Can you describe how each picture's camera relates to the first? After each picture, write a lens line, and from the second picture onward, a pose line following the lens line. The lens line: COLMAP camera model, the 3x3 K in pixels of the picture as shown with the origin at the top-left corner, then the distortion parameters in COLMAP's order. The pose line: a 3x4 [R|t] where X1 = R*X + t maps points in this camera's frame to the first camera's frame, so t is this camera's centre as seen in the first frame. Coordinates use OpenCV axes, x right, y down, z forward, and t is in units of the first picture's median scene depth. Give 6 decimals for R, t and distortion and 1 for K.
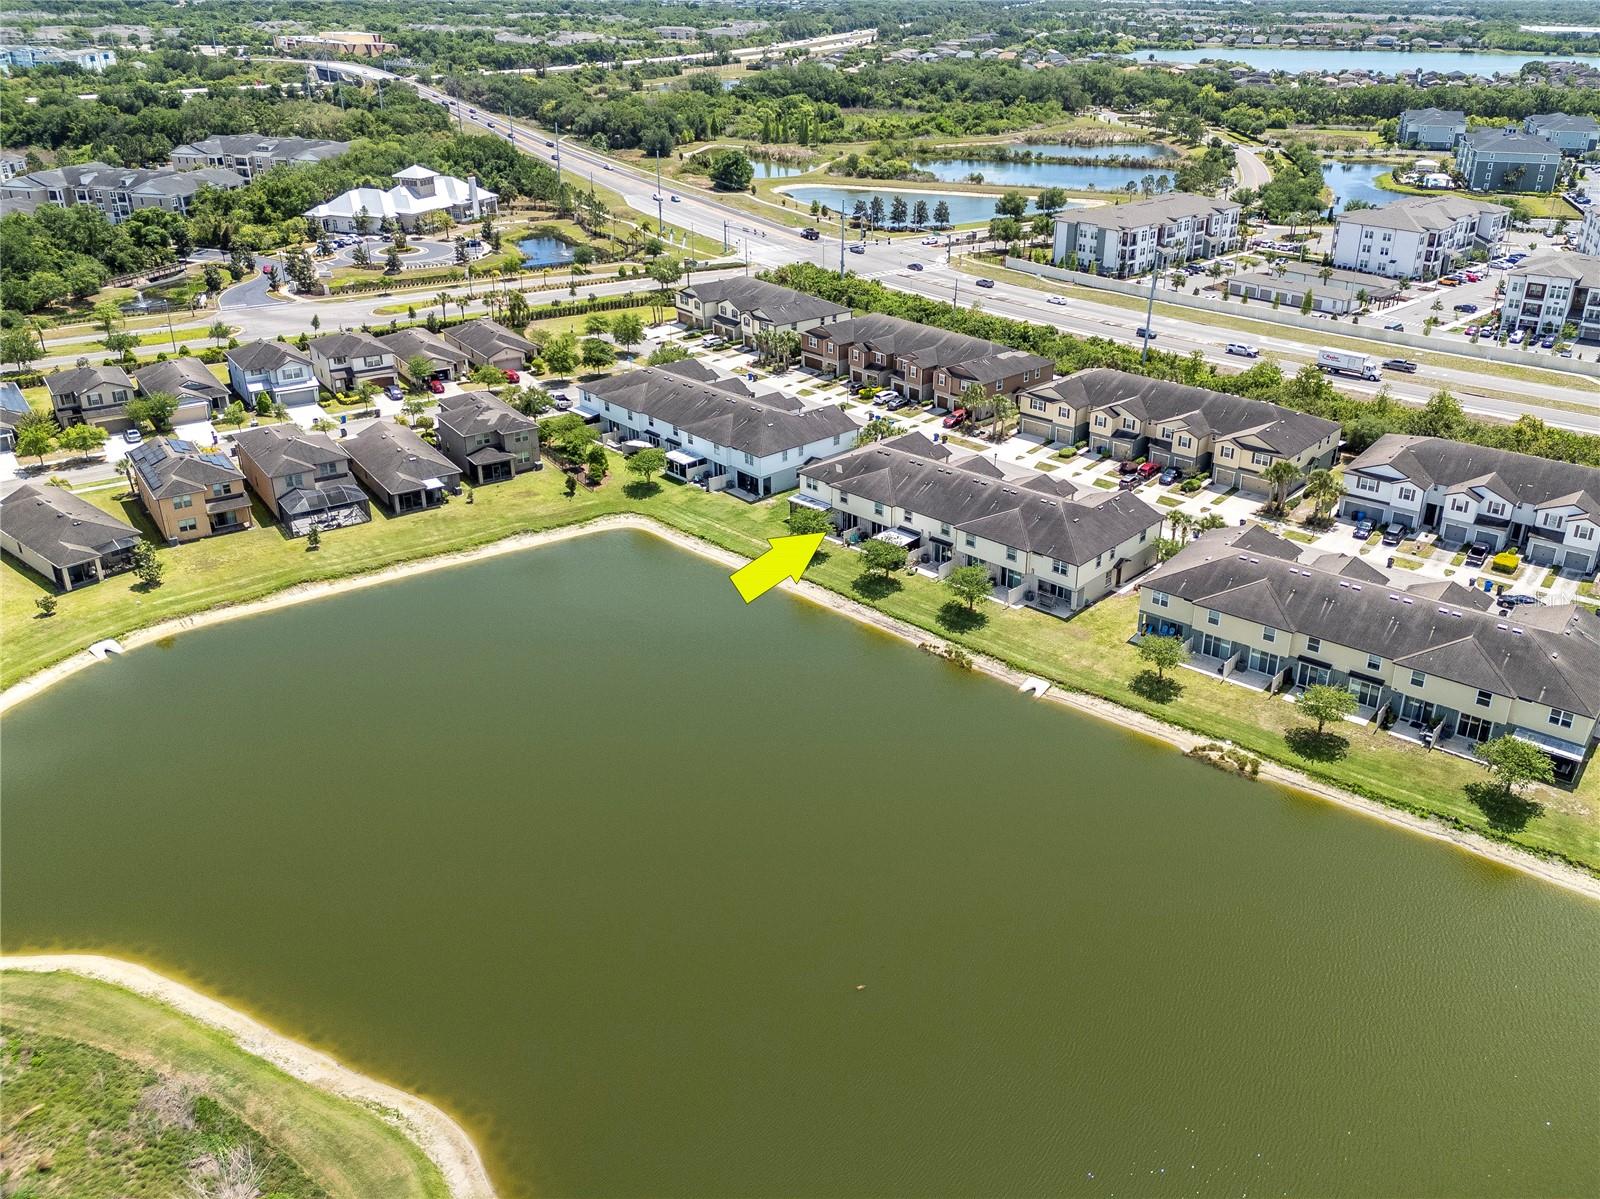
lens RADIAL K [[1160.1, 0, 805.4], [0, 1160.1, 601.9], [0, 0, 1]] dist [0.081381, -0.086222]
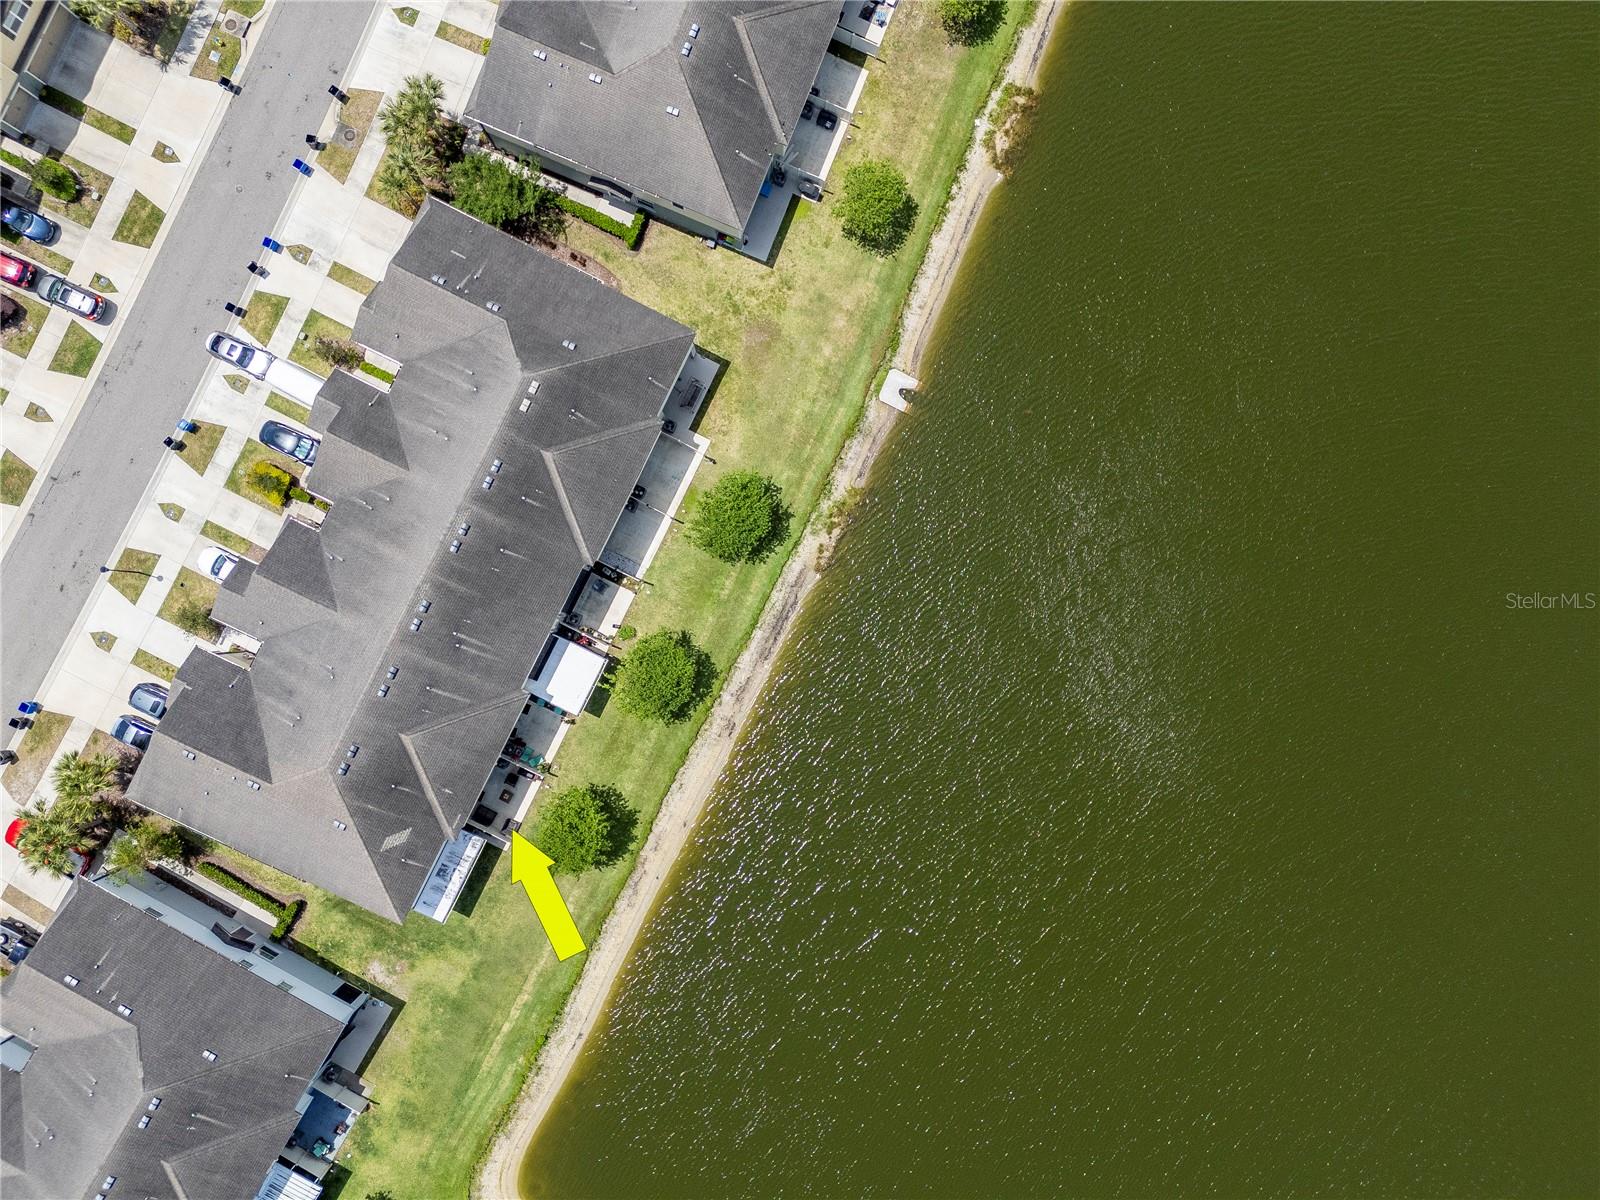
lens RADIAL K [[1160.1, 0, 805.4], [0, 1160.1, 602.4], [0, 0, 1]] dist [0.081381, -0.086222]
pose [[-0.298854, -0.954292, -0.003660, 0.094381], [0.435857, -0.139906, 0.889075, -0.587340], [-0.848949, 0.264108, 0.457747, 0.760247]]
